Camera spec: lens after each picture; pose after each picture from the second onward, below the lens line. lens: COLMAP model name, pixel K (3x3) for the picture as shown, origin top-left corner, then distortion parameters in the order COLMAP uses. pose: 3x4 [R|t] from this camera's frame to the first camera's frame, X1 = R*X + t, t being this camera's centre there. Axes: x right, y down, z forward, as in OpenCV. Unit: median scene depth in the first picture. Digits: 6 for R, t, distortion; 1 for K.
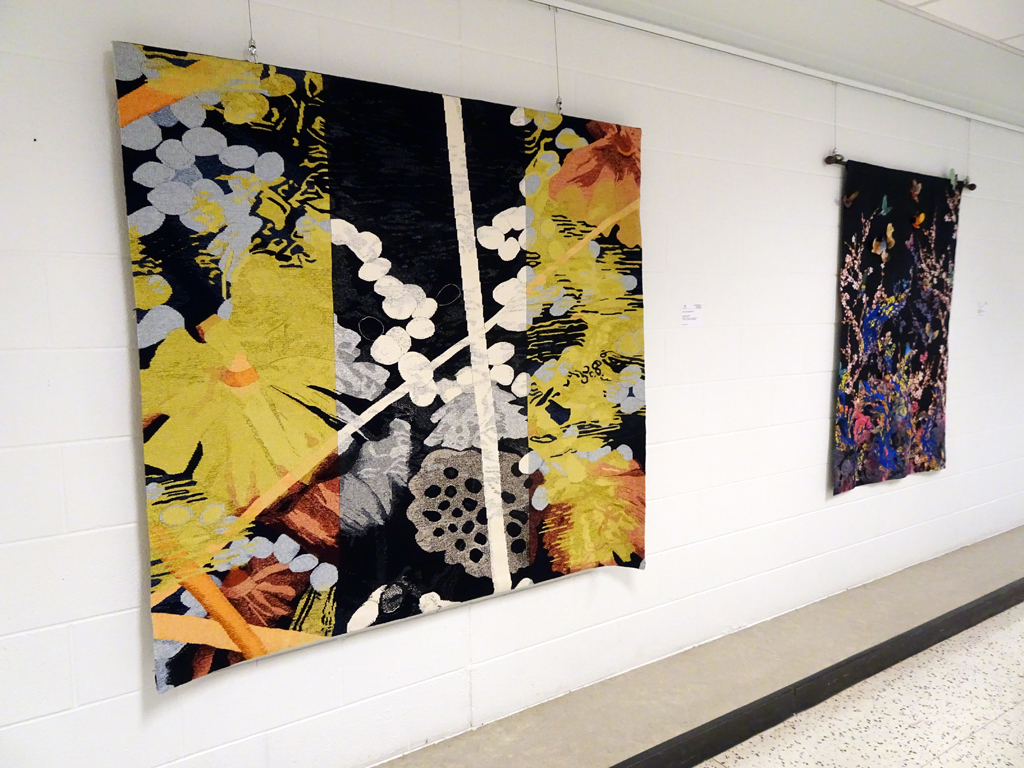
lens RADIAL K [[727.6, 0, 512.0], [0, 727.6, 384.0], [0, 0, 1]] dist [0.009630, 0.003547]
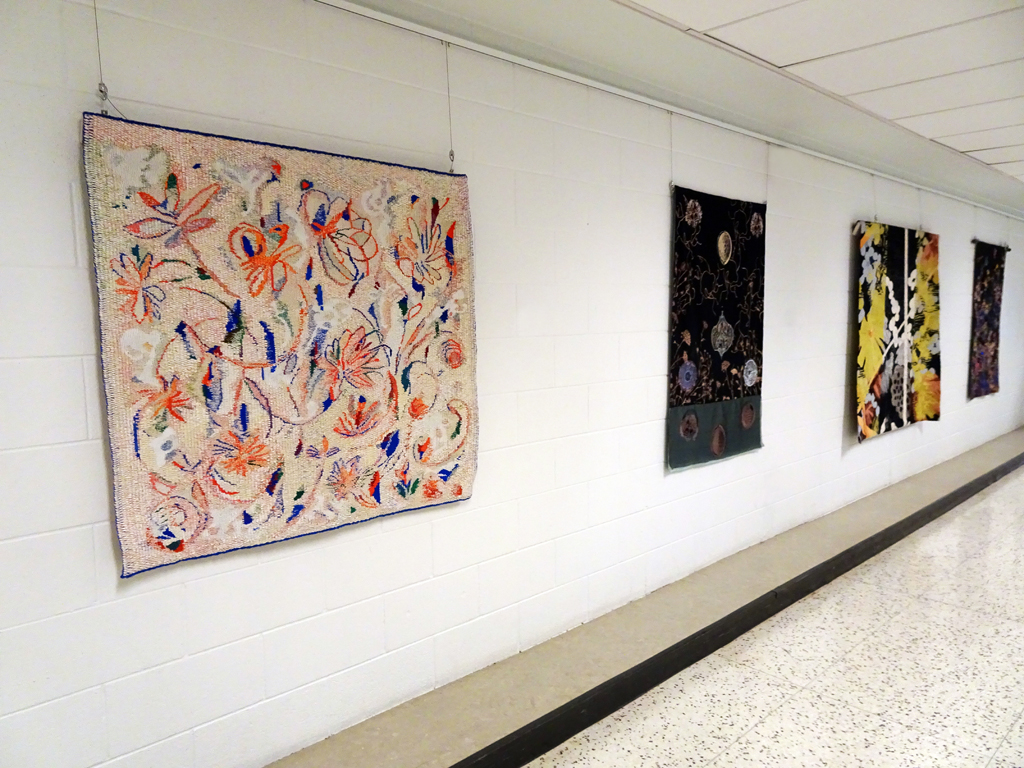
lens RADIAL K [[727.6, 0, 512.0], [0, 727.6, 384.0], [0, 0, 1]] dist [0.009630, 0.003547]
pose [[0.984386, -0.019666, 0.174919, -1.721422], [0.021718, 0.999716, -0.009825, 0.139641], [-0.174676, 0.013471, 0.984534, -1.171523]]
